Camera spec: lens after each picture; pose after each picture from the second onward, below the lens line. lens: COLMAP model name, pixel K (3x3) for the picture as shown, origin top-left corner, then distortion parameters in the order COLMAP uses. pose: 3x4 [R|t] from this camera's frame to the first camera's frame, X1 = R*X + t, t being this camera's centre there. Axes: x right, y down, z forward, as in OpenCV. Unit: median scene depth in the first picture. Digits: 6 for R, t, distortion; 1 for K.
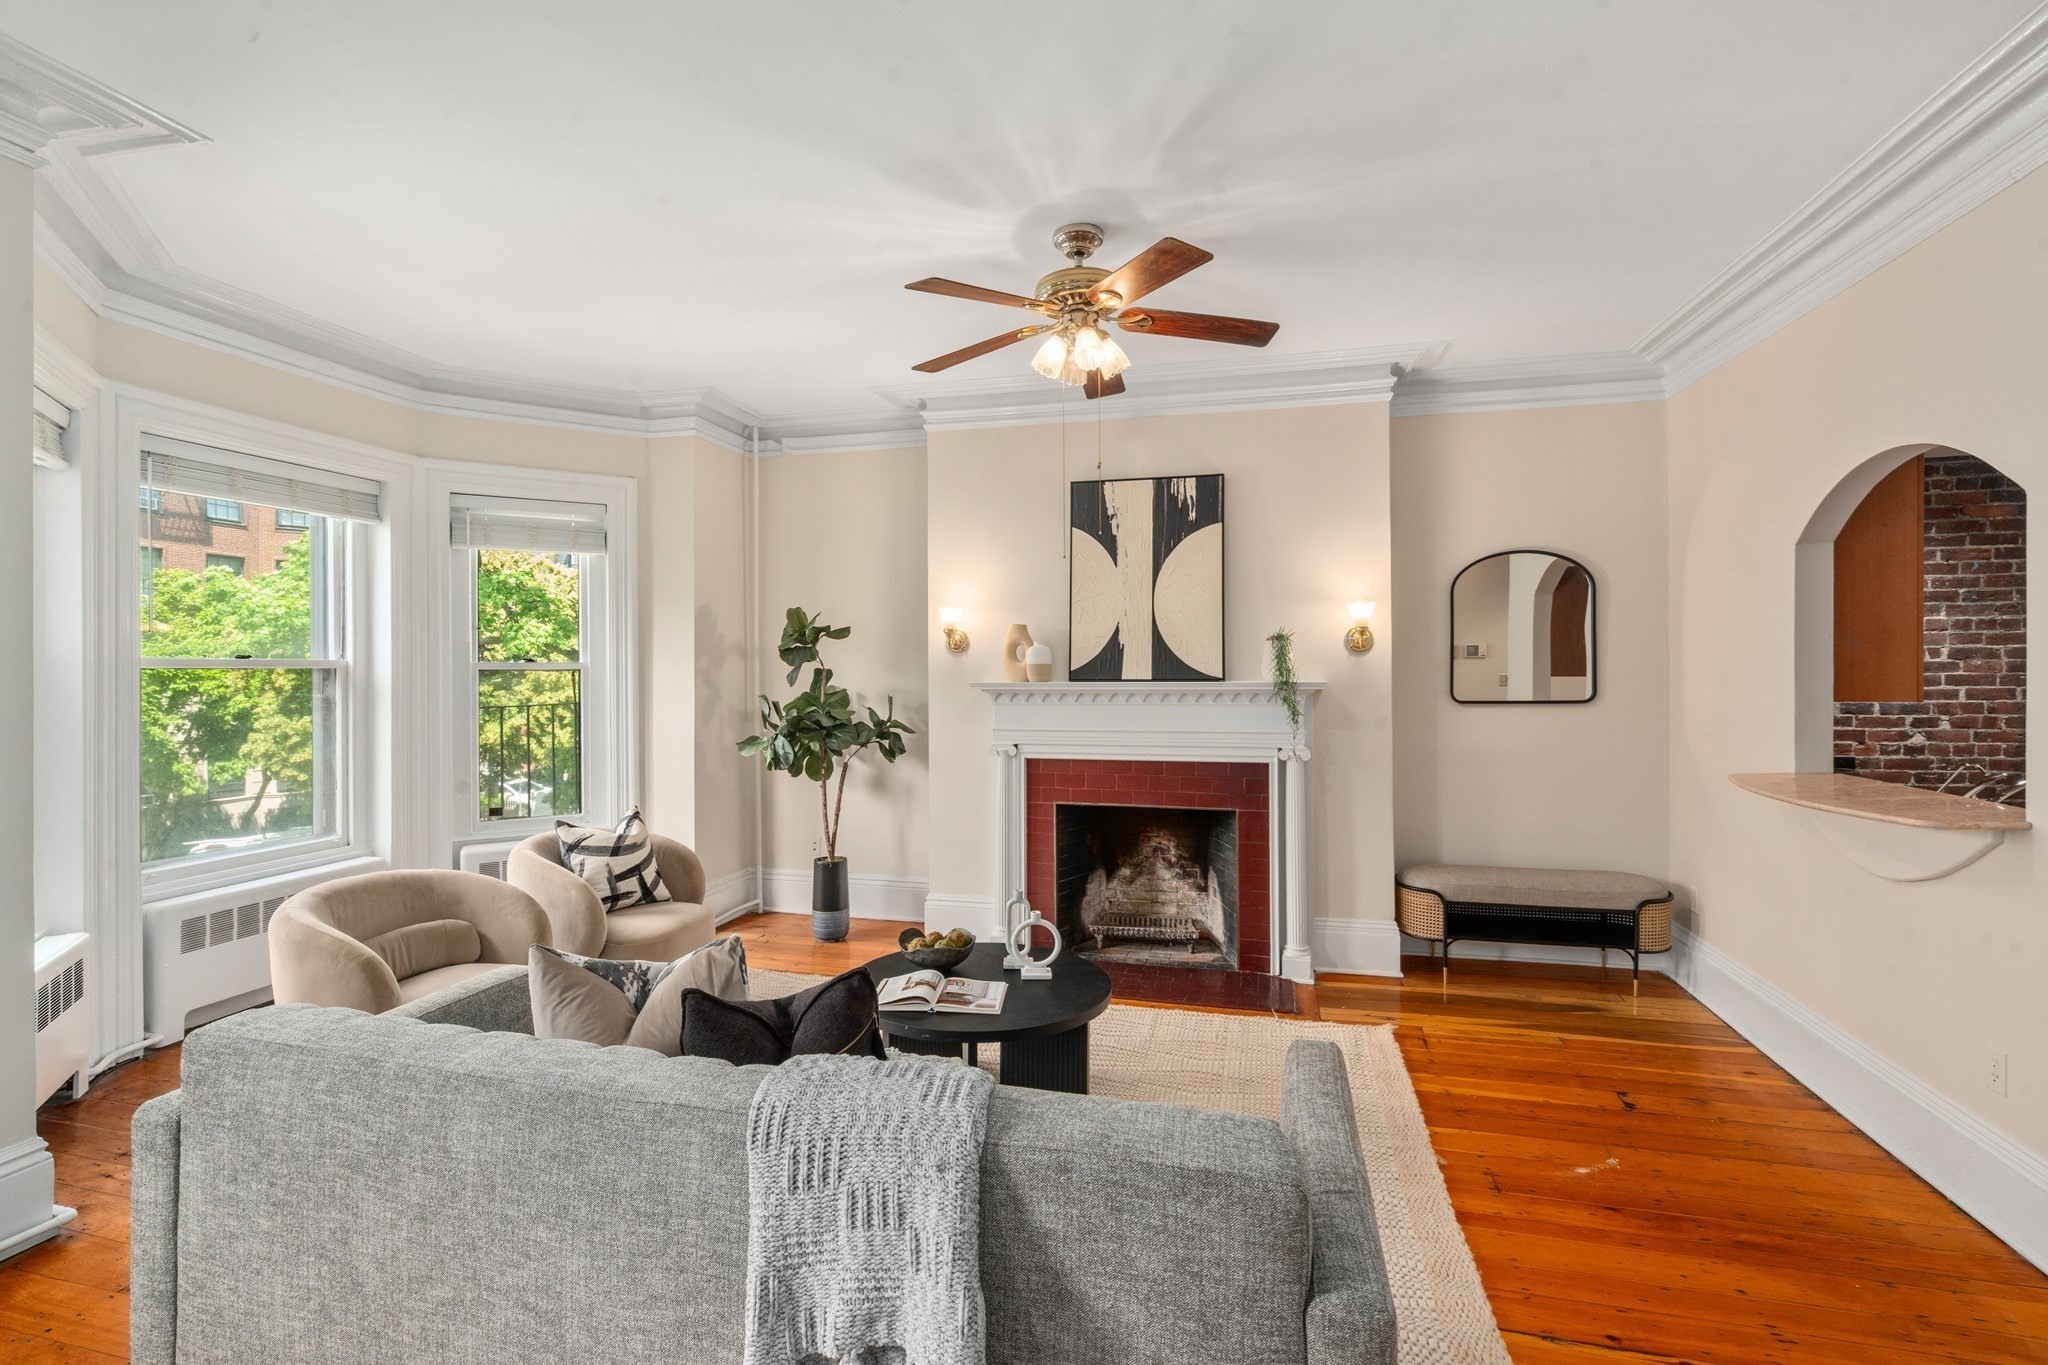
lens RADIAL K [[938.4, 0, 1022.8], [0, 938.4, 672.9], [0, 0, 1]] dist [-0.008161, 0.003472]
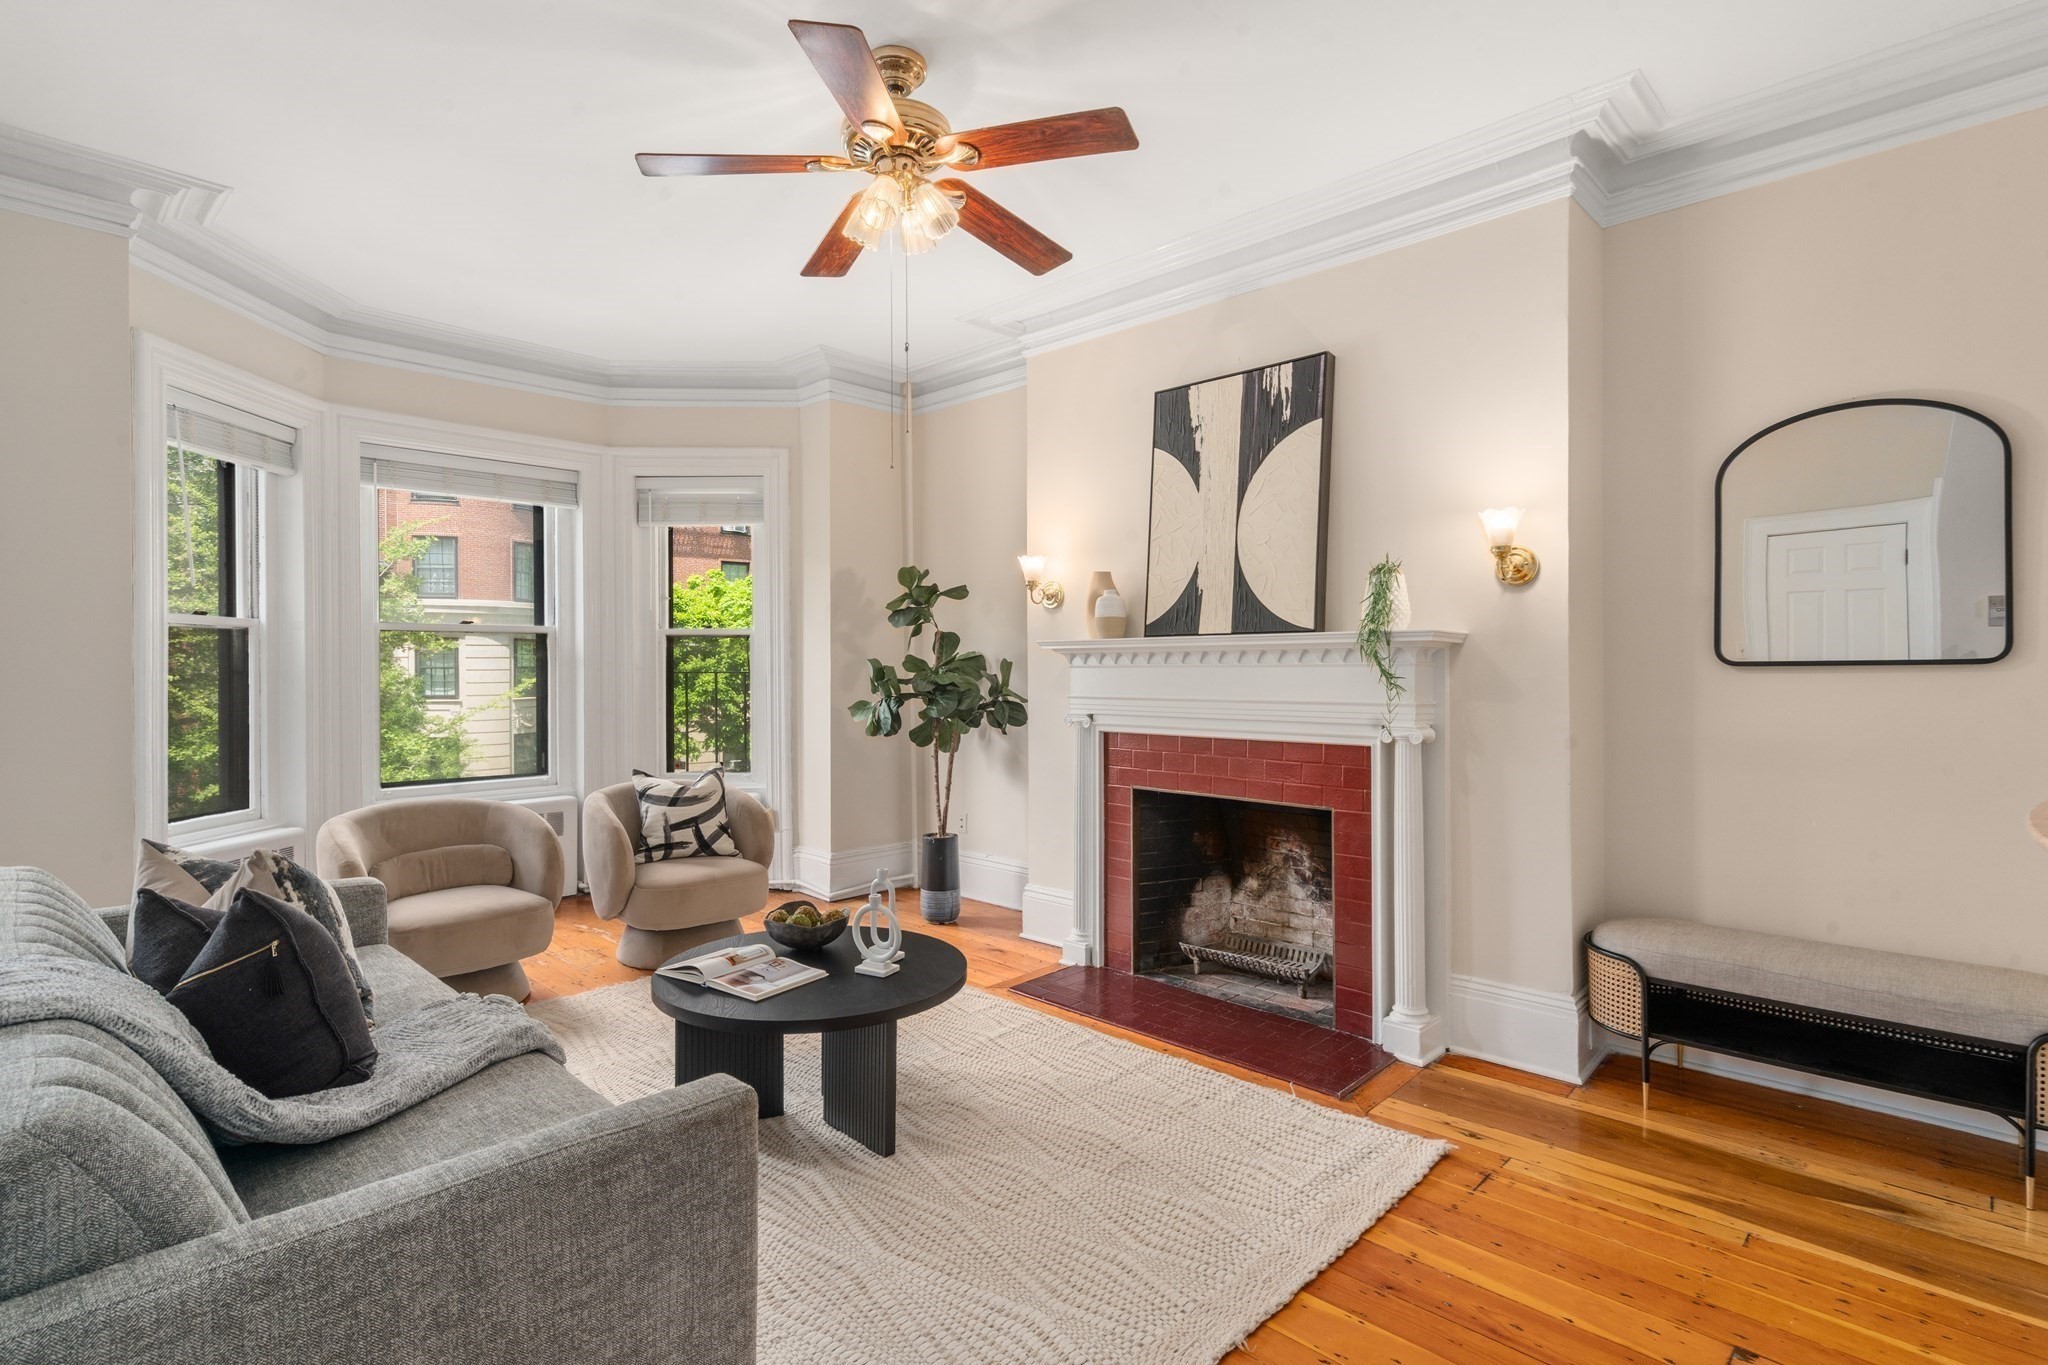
lens RADIAL K [[994.9, 0, 1027.5], [0, 994.9, 678.9], [0, 0, 1]] dist [-0.001974, 0.001892]
pose [[0.868951, 0.007432, -0.494842, 0.410536], [-0.002518, 0.999941, 0.010597, 0.037516], [0.494891, -0.007962, 0.868918, 0.213642]]
